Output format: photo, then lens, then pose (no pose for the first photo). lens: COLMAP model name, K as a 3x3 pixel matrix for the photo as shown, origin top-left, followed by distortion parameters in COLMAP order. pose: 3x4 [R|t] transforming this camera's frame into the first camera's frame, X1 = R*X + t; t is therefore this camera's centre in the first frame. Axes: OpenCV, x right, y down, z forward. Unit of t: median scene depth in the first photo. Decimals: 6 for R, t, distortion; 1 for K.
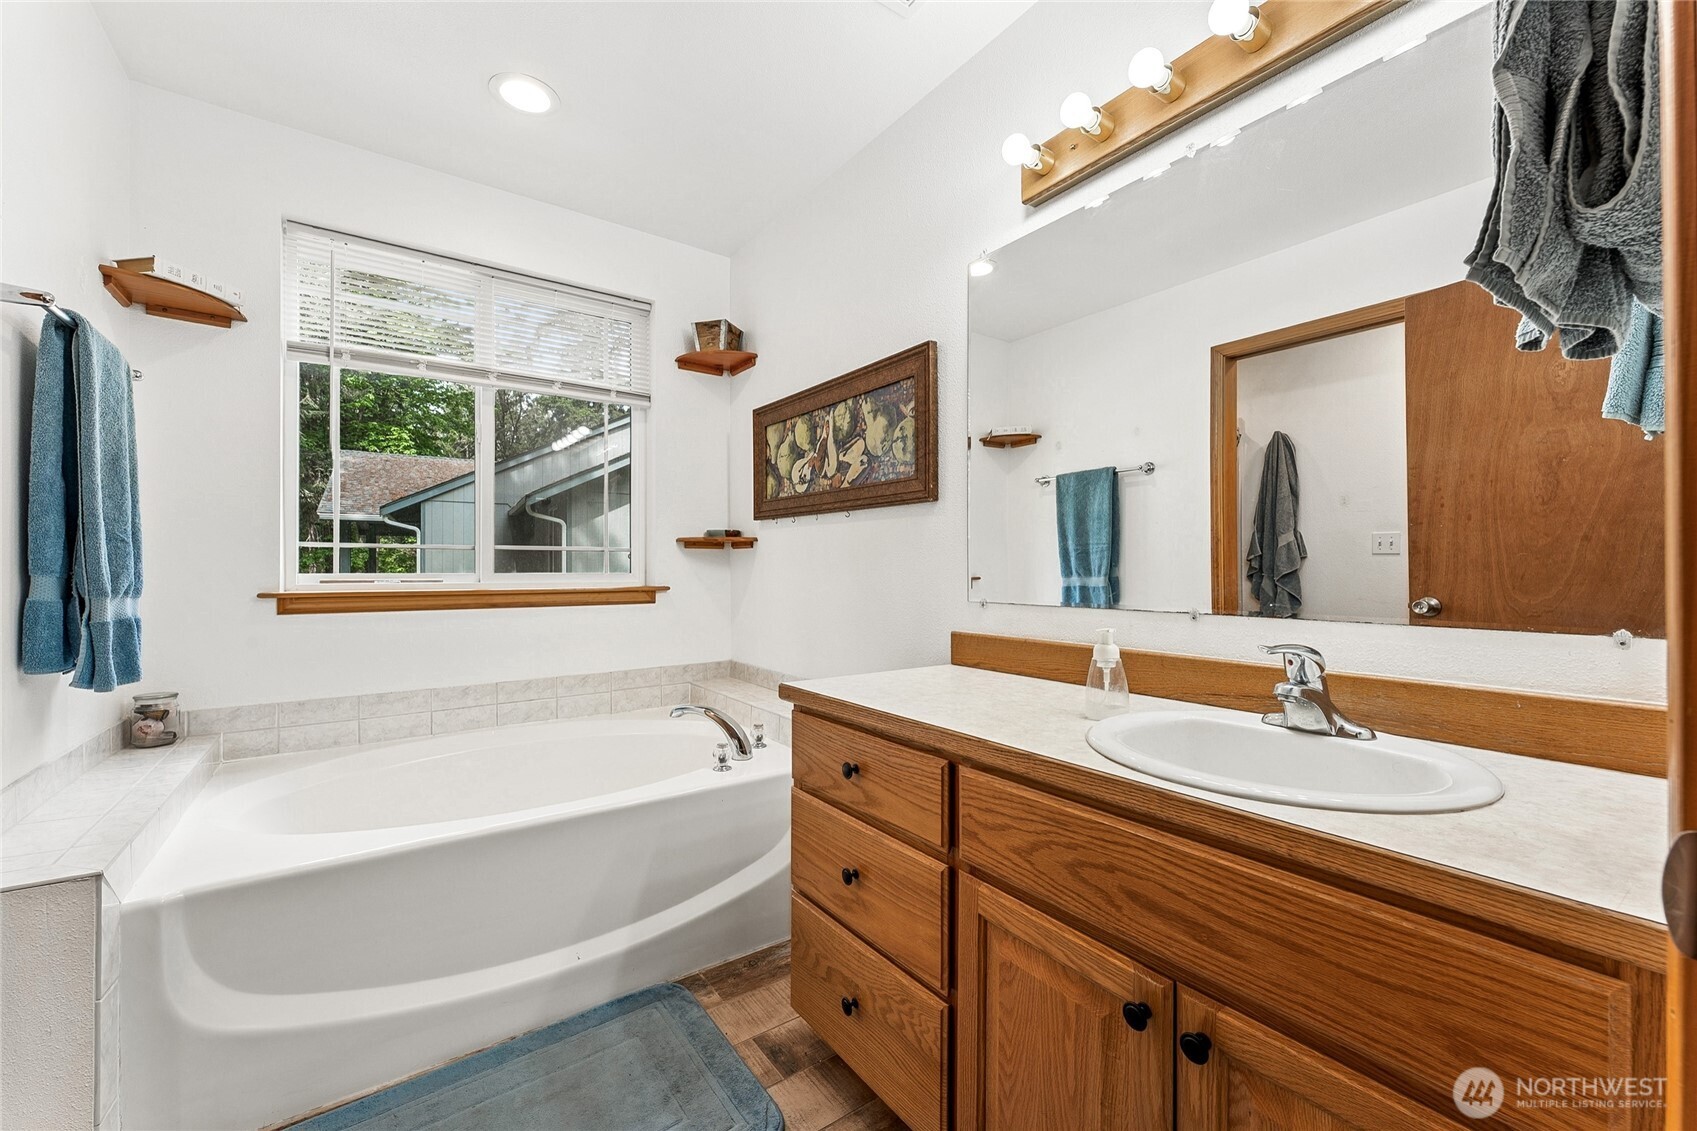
lens RADIAL K [[672.5, 0, 853.2], [0, 672.5, 562.9], [0, 0, 1]] dist [0.003485, 0.000240]
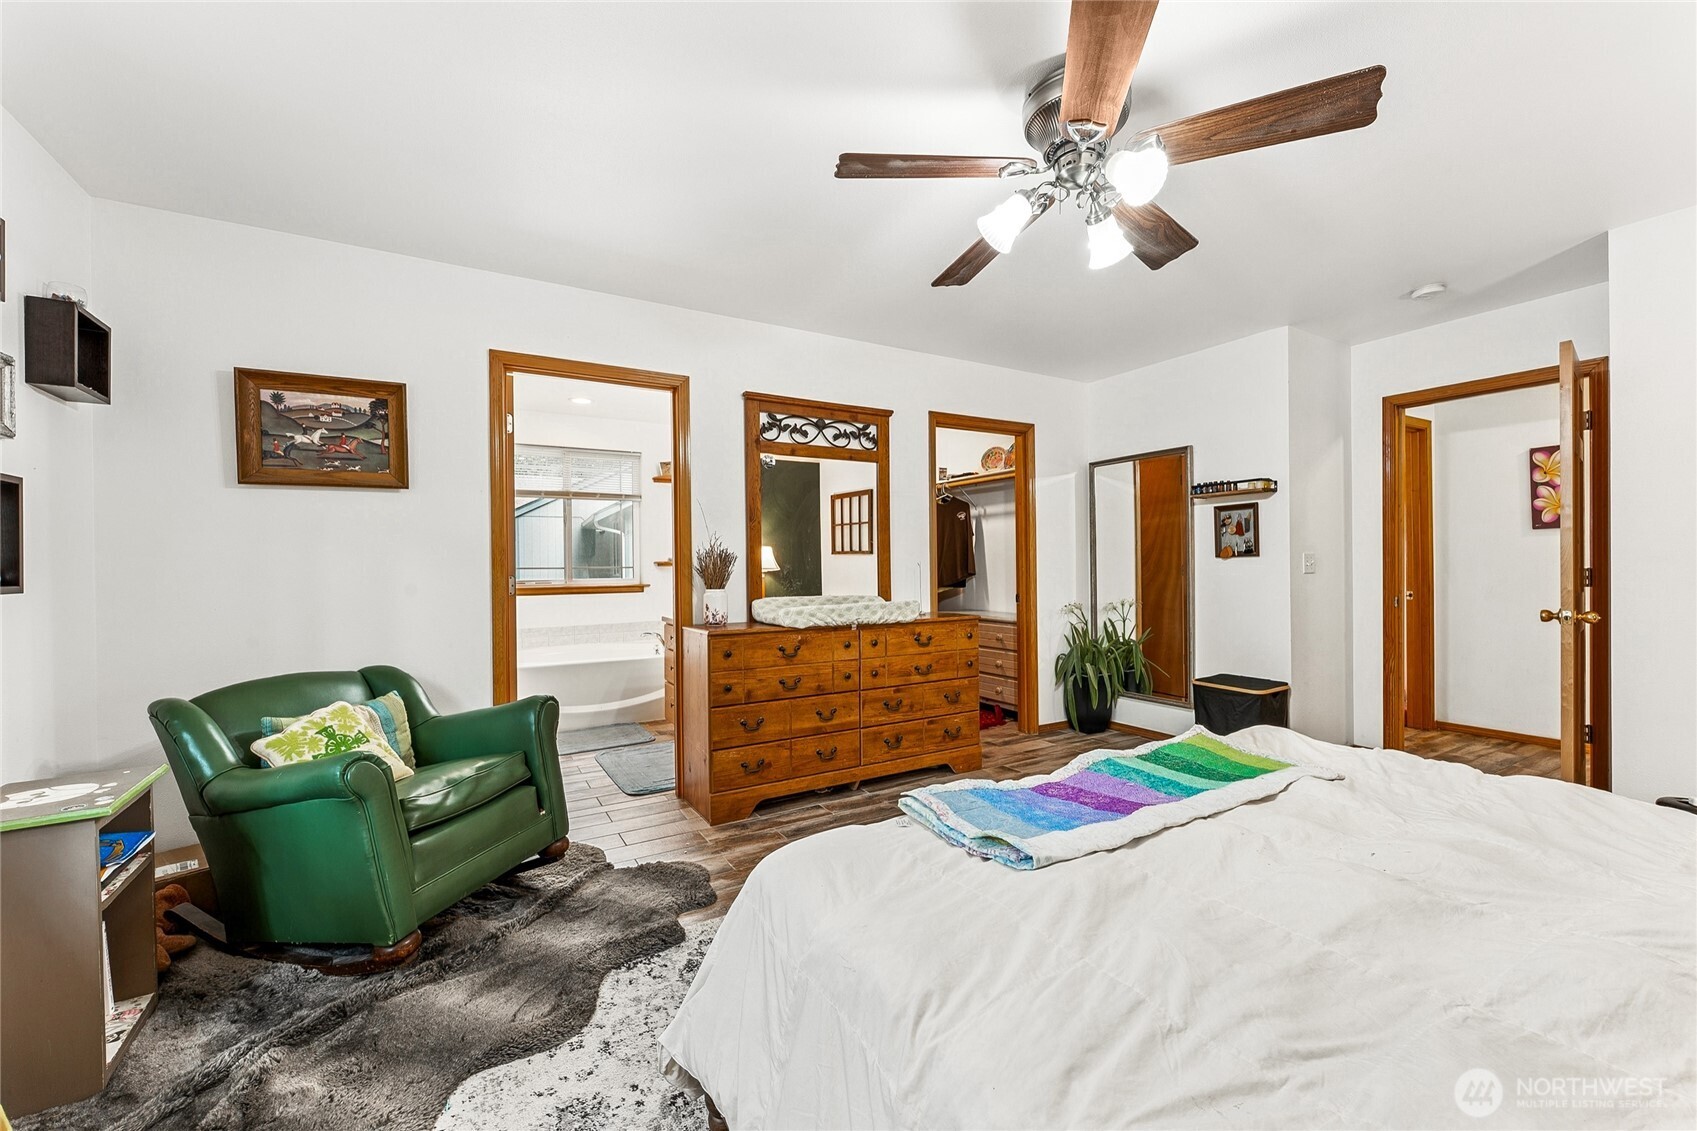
lens RADIAL K [[672.5, 0, 853.2], [0, 672.5, 562.9], [0, 0, 1]] dist [0.003485, 0.000240]
pose [[0.995598, -0.011989, -0.092961, 0.678934], [0.012557, 0.999906, 0.005525, -0.043589], [0.092886, -0.006668, 0.995654, -1.281241]]
